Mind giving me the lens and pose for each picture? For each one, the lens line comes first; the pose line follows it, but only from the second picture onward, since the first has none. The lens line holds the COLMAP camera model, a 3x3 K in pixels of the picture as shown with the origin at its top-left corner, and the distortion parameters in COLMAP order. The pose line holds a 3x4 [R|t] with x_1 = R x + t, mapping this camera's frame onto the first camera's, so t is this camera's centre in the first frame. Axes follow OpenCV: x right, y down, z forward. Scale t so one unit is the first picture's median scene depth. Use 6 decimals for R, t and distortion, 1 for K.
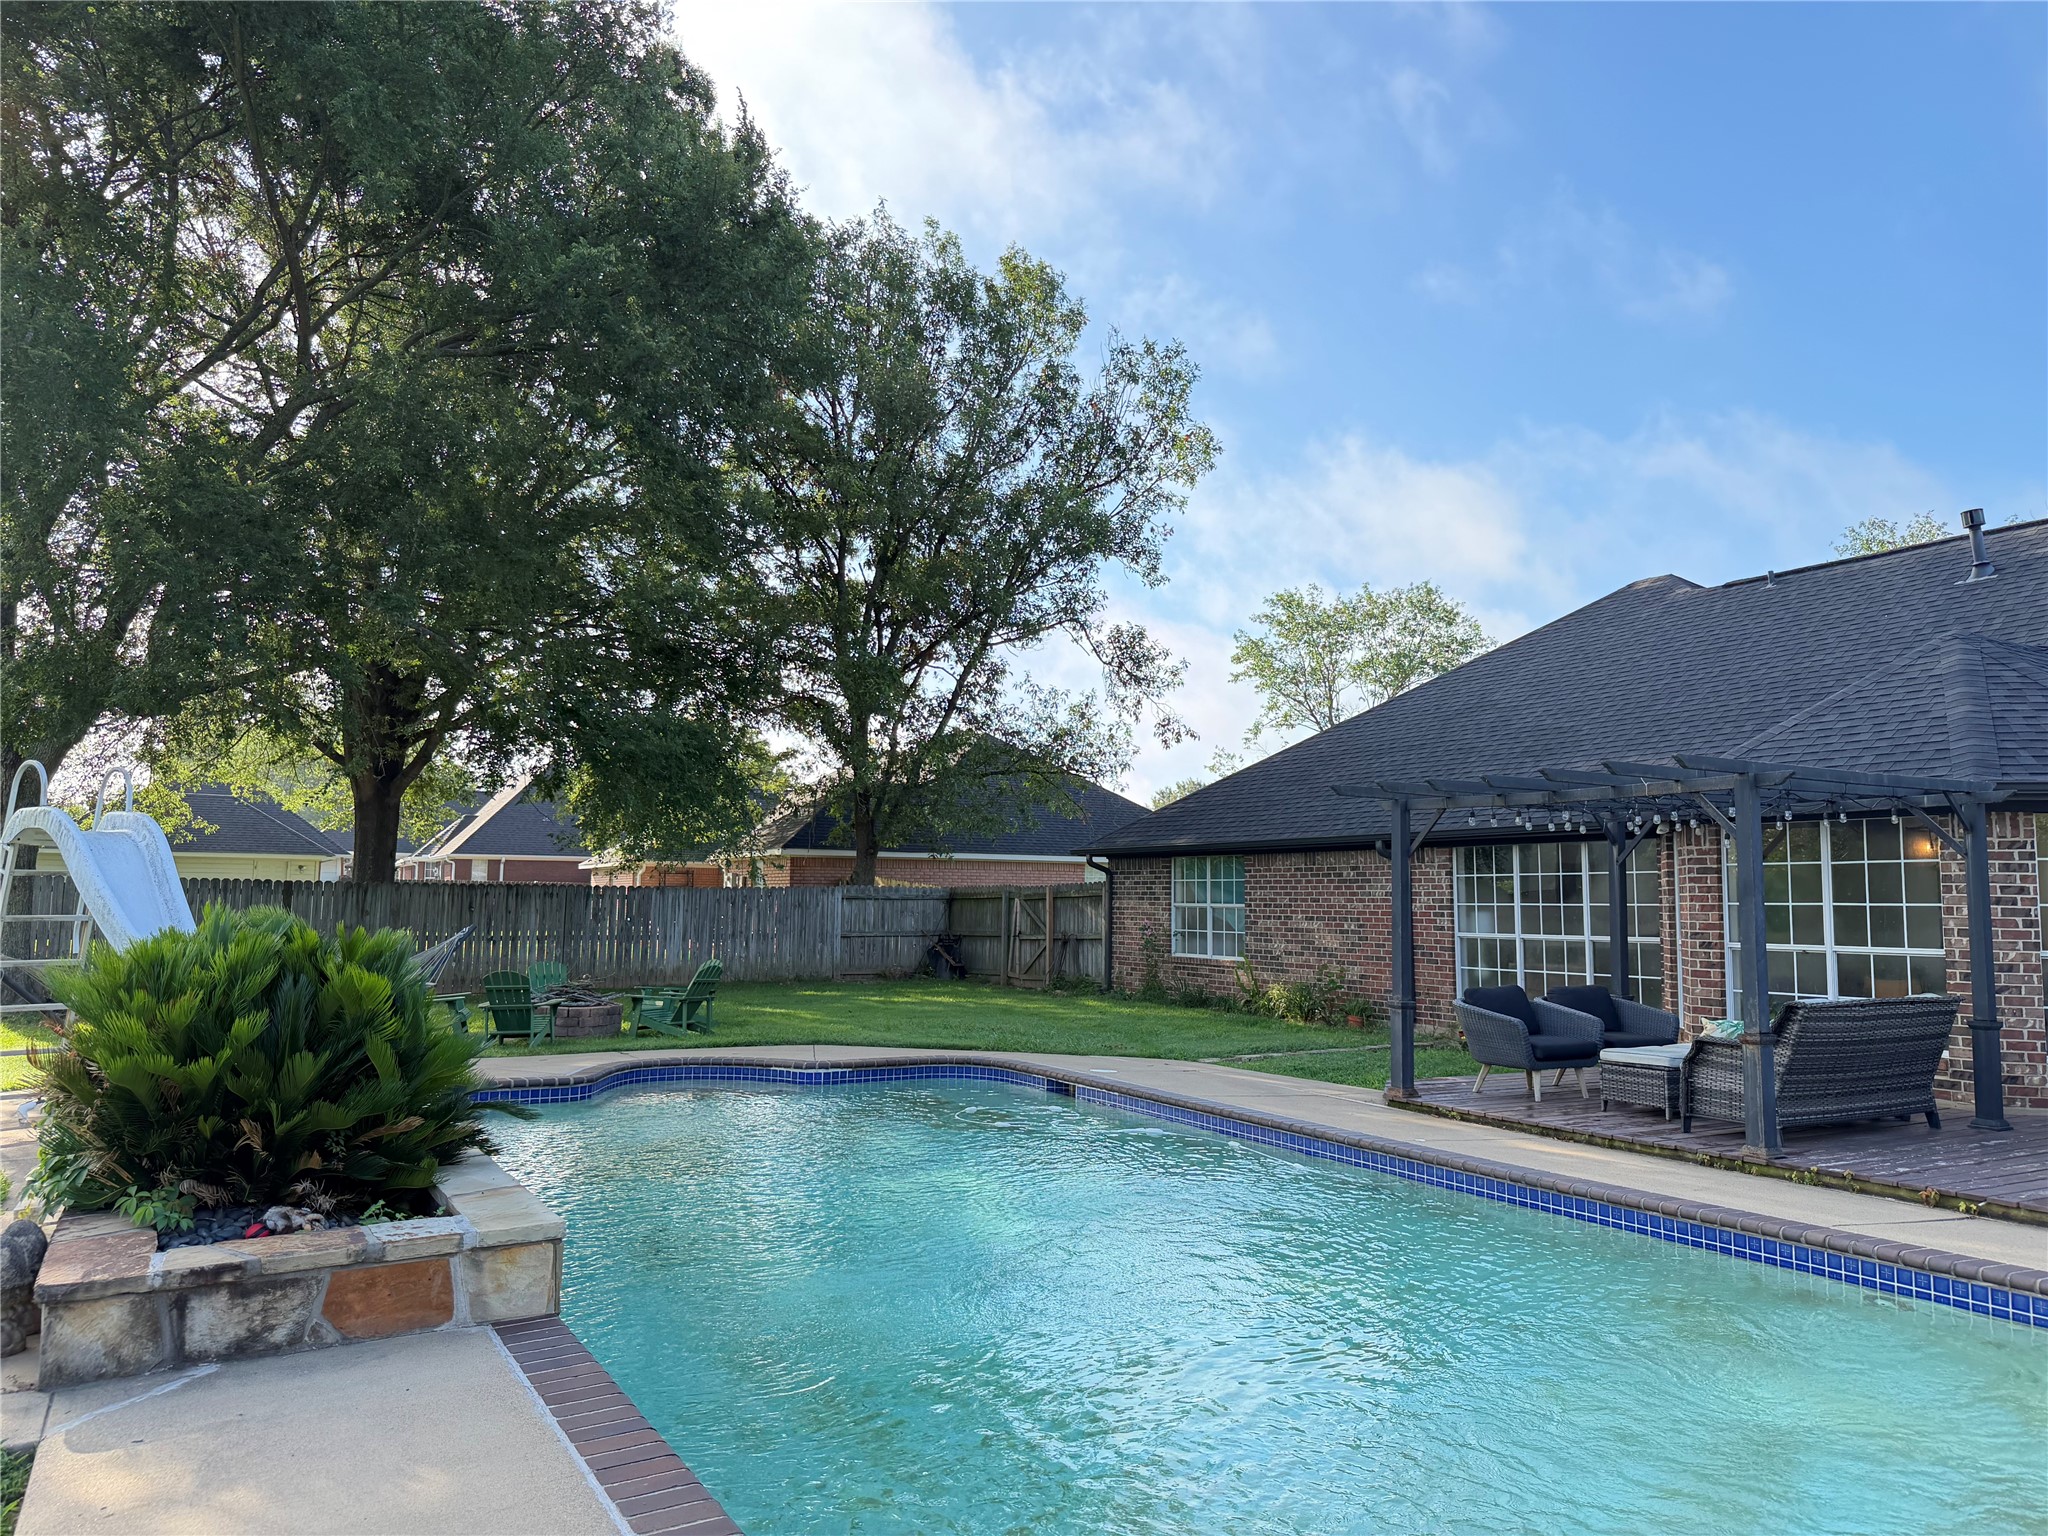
lens RADIAL K [[1438.3, 0, 1024.0], [0, 1438.3, 768.0], [0, 0, 1]] dist [0.152469, -0.205920]
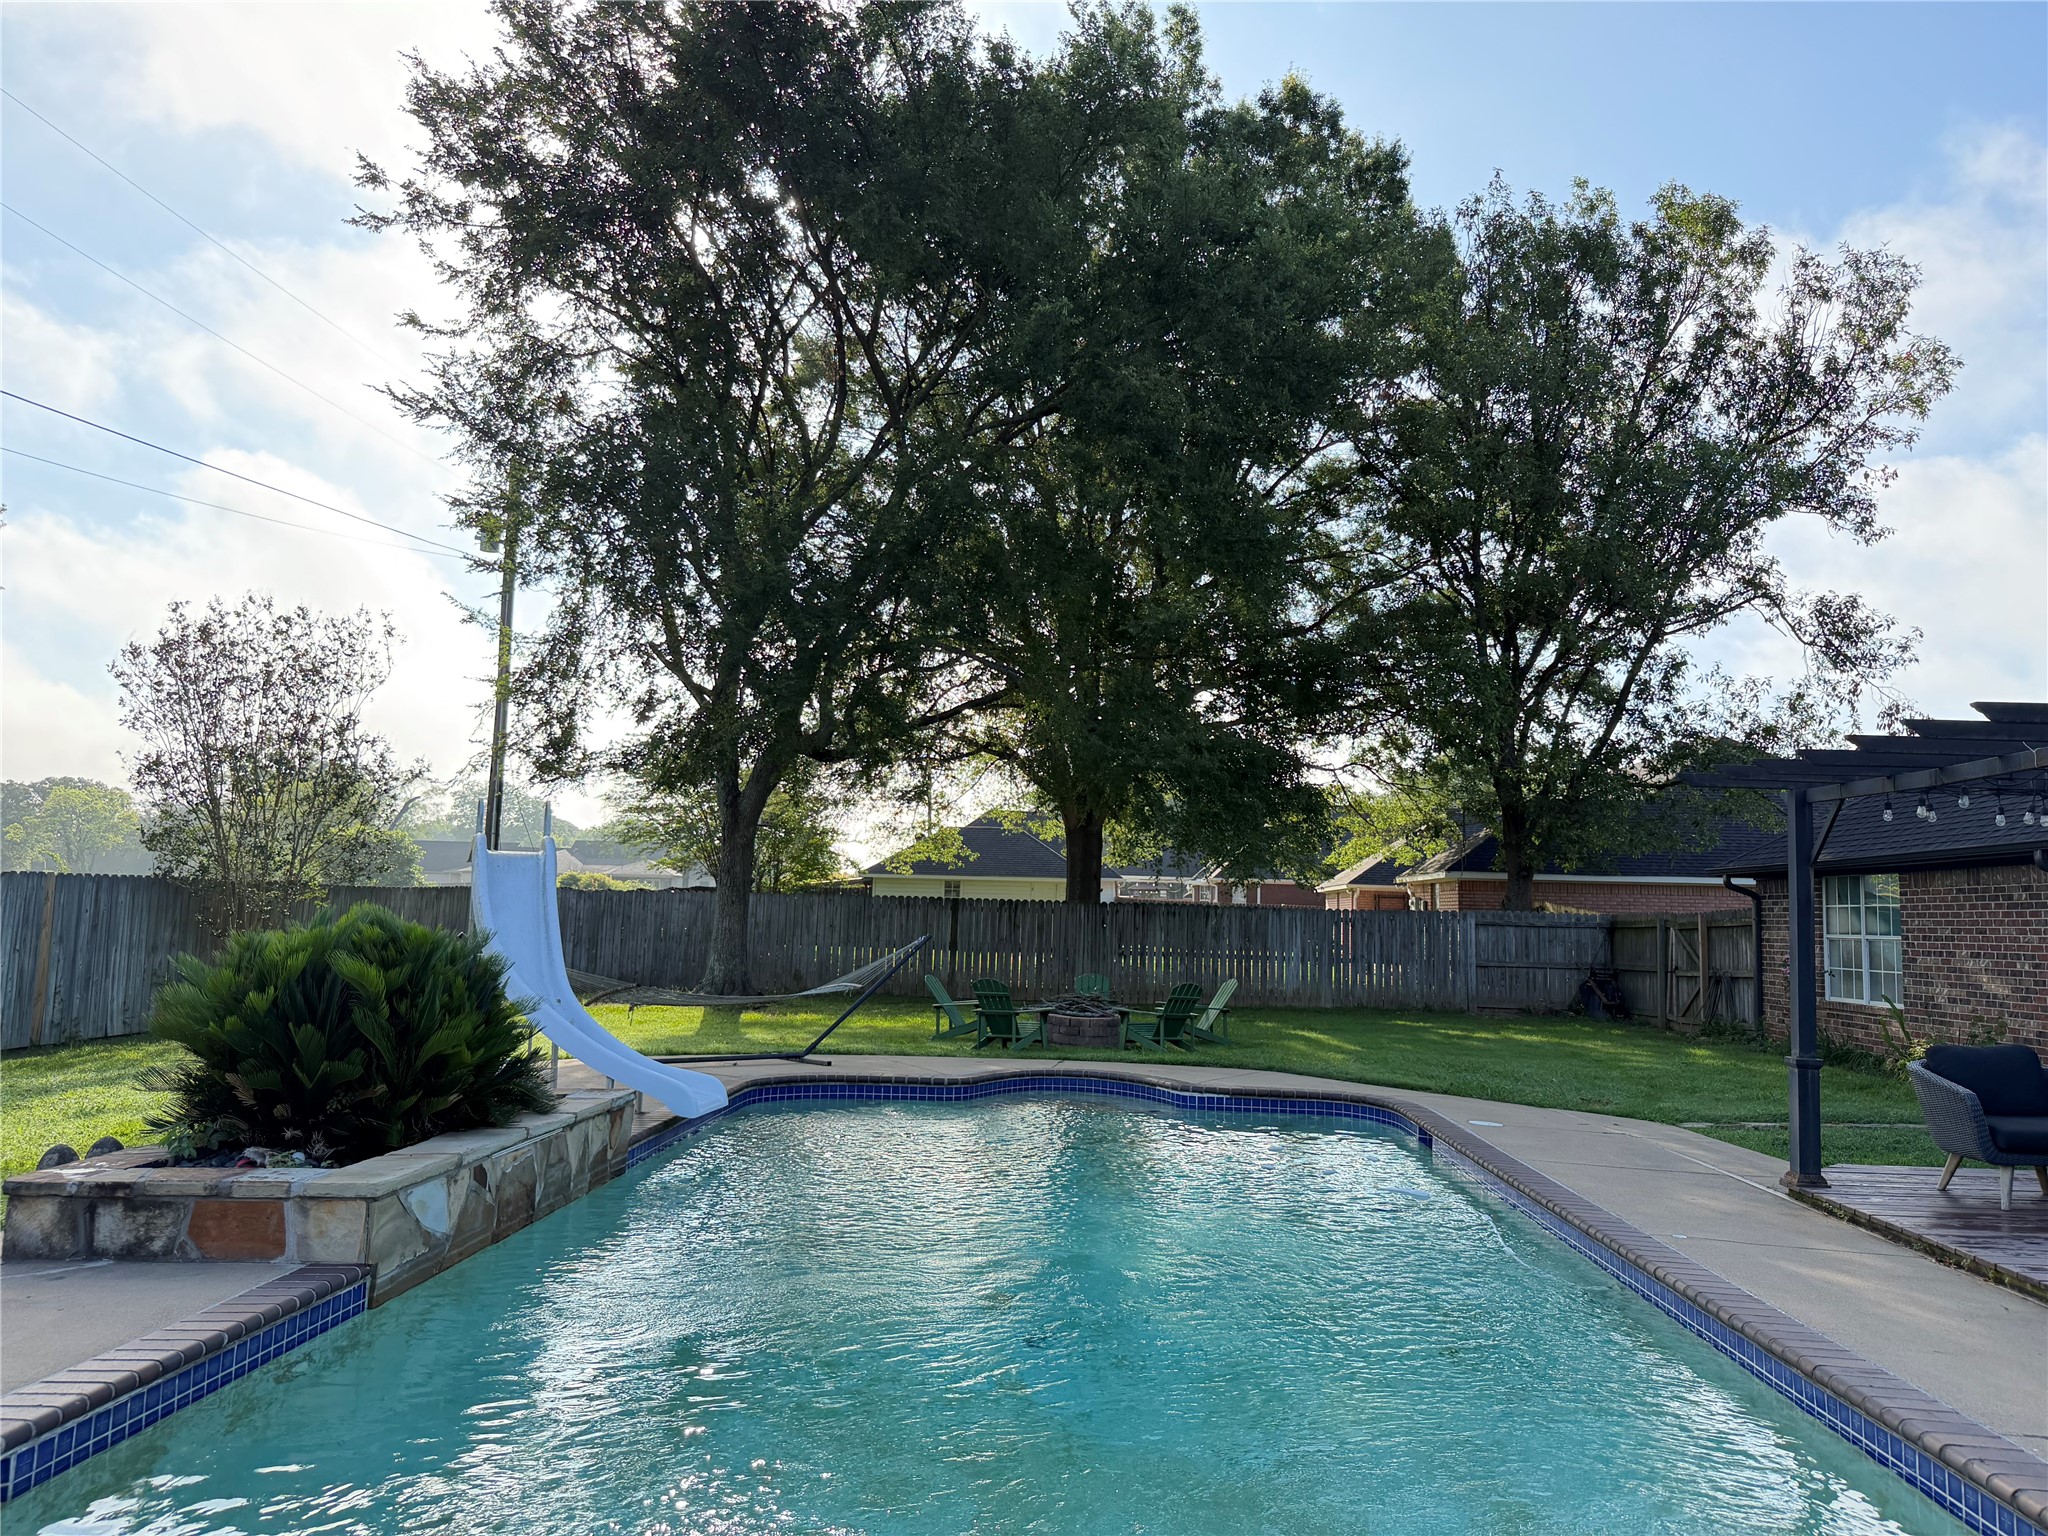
lens RADIAL K [[1438.3, 0, 1024.0], [0, 1438.3, 768.0], [0, 0, 1]] dist [0.152469, -0.205920]
pose [[0.849451, -0.044676, -0.525773, 0.133452], [0.034807, 0.998983, -0.028652, 0.007596], [0.526519, 0.006038, 0.850142, 0.055926]]
